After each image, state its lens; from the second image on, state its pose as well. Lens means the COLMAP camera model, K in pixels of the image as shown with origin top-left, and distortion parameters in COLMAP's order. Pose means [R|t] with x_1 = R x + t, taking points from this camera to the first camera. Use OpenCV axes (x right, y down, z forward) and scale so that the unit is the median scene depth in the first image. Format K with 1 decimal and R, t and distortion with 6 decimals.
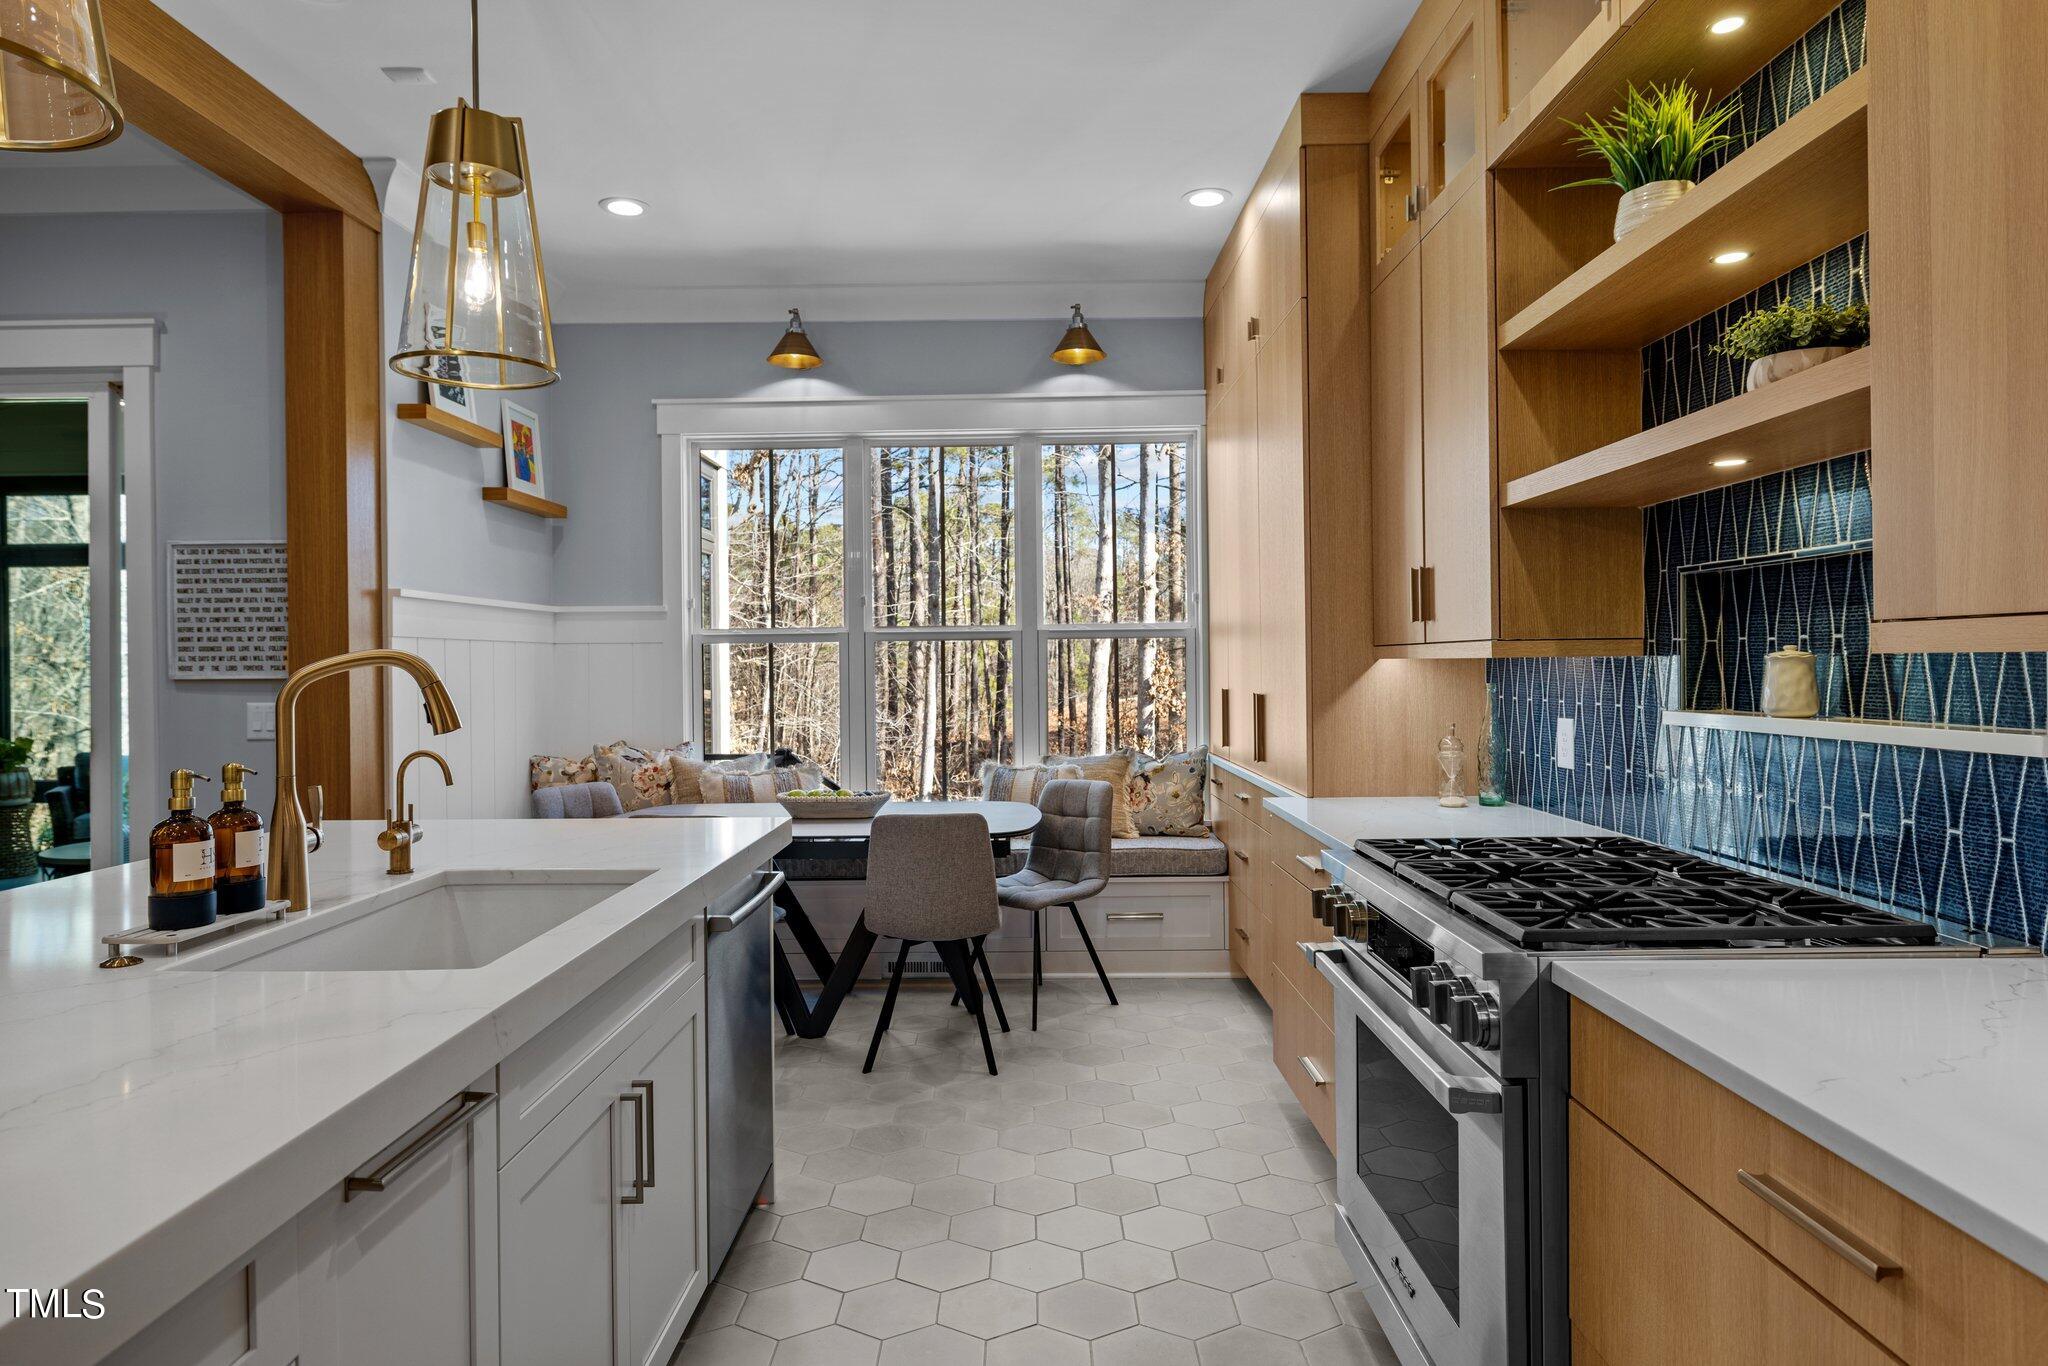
lens RADIAL K [[1203.7, 0, 1009.5], [0, 1203.7, 667.2], [0, 0, 1]] dist [-0.004795, 0.002066]
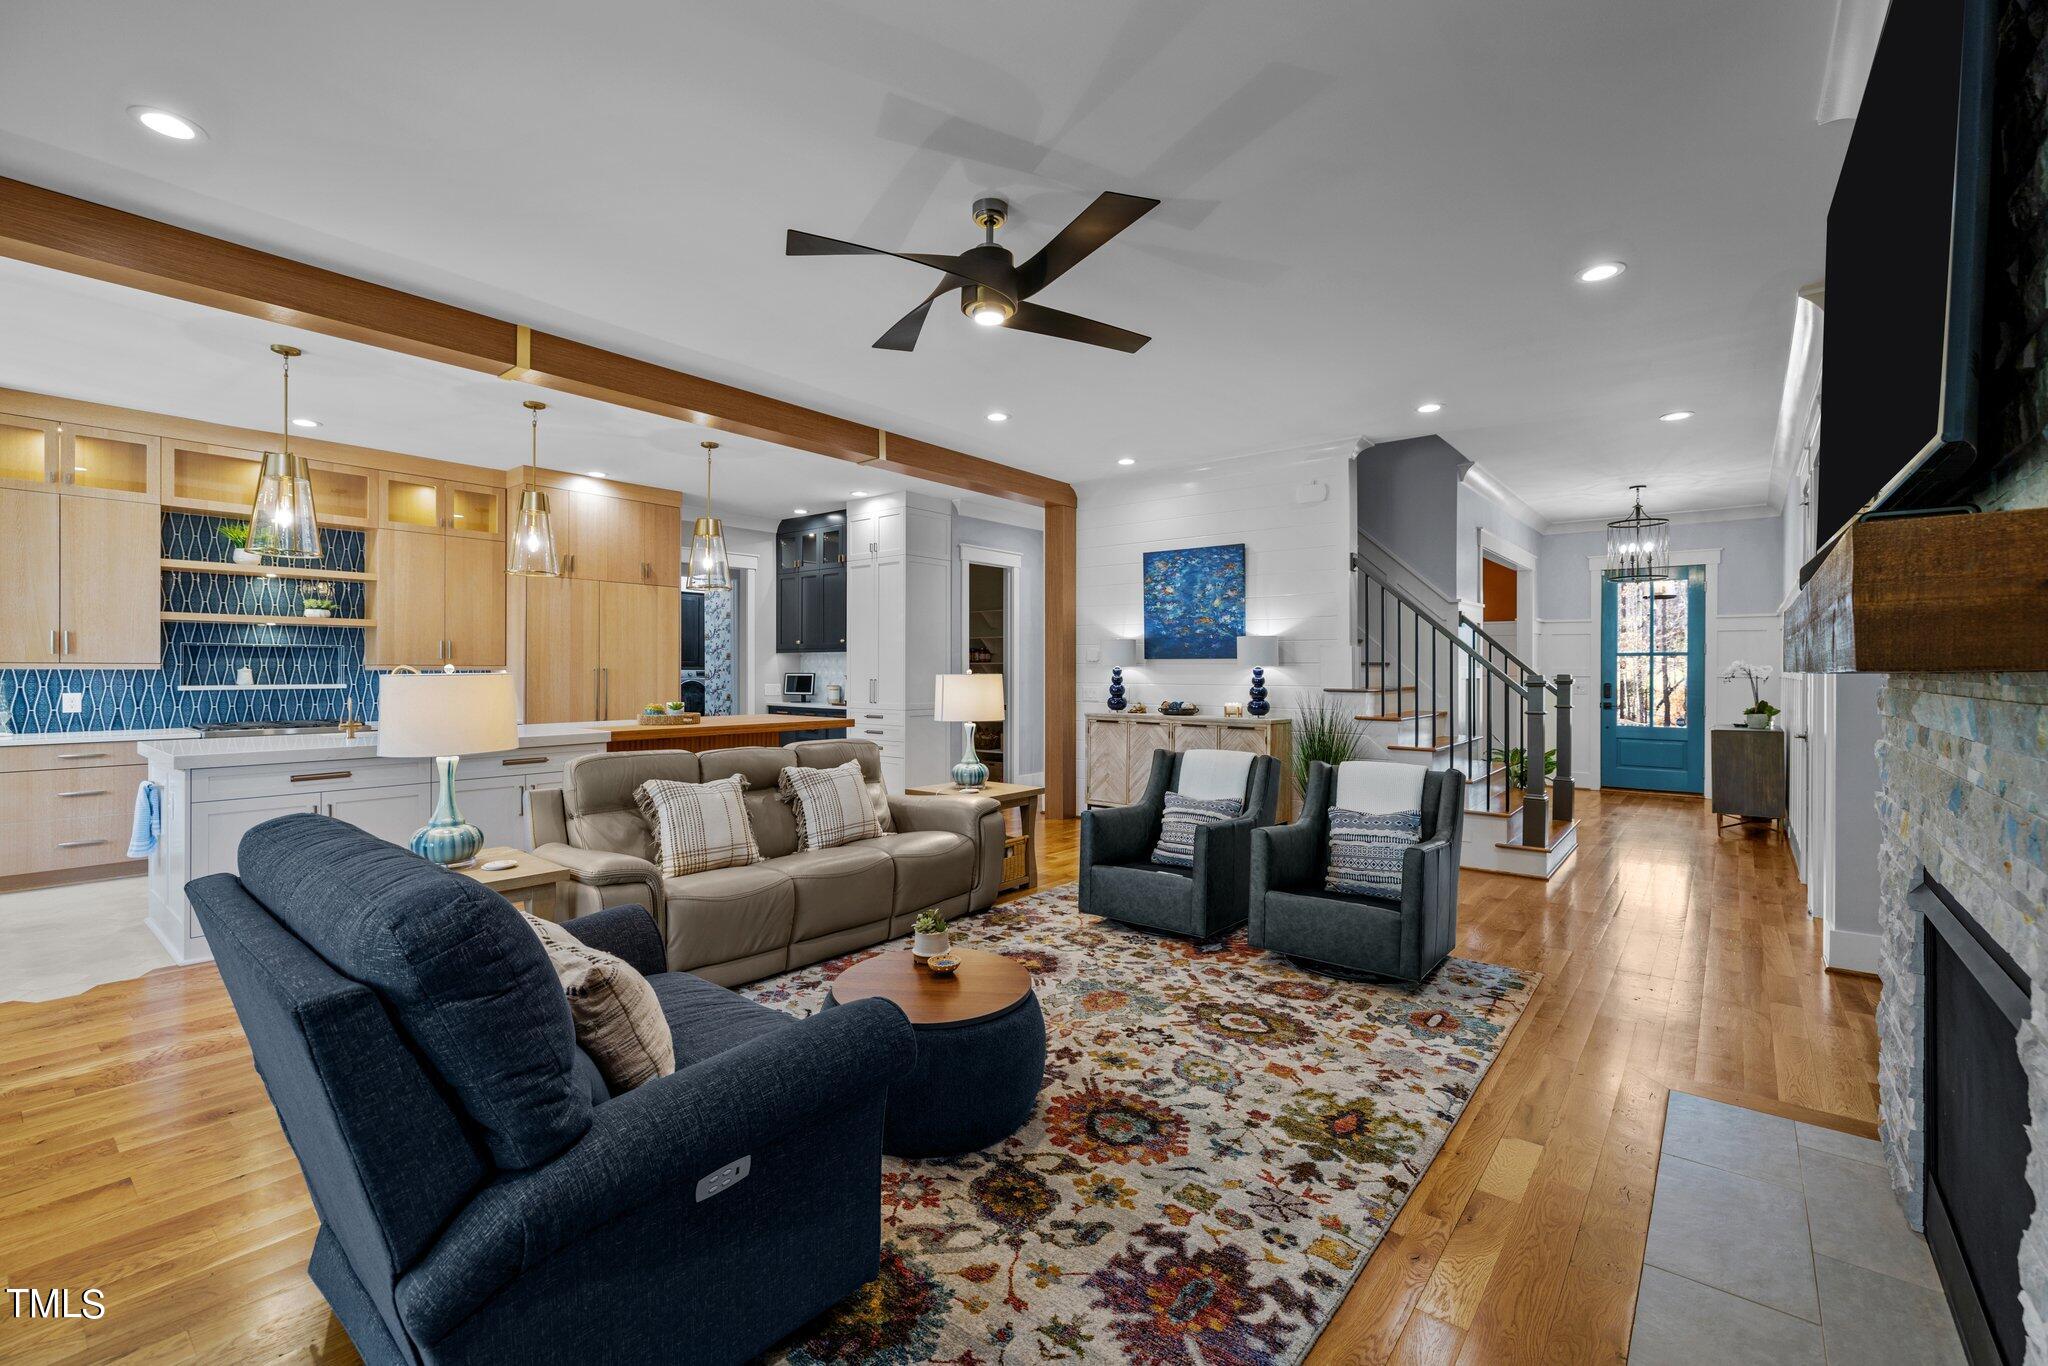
lens RADIAL K [[864.2, 0, 1016.3], [0, 864.2, 667.7], [0, 0, 1]] dist [0.002089, 0.000375]
pose [[-0.783038, 0.011029, 0.621876, -1.441537], [0.006841, 0.999935, -0.009120, 0.012097], [-0.621936, -0.002887, -0.783063, 0.758894]]
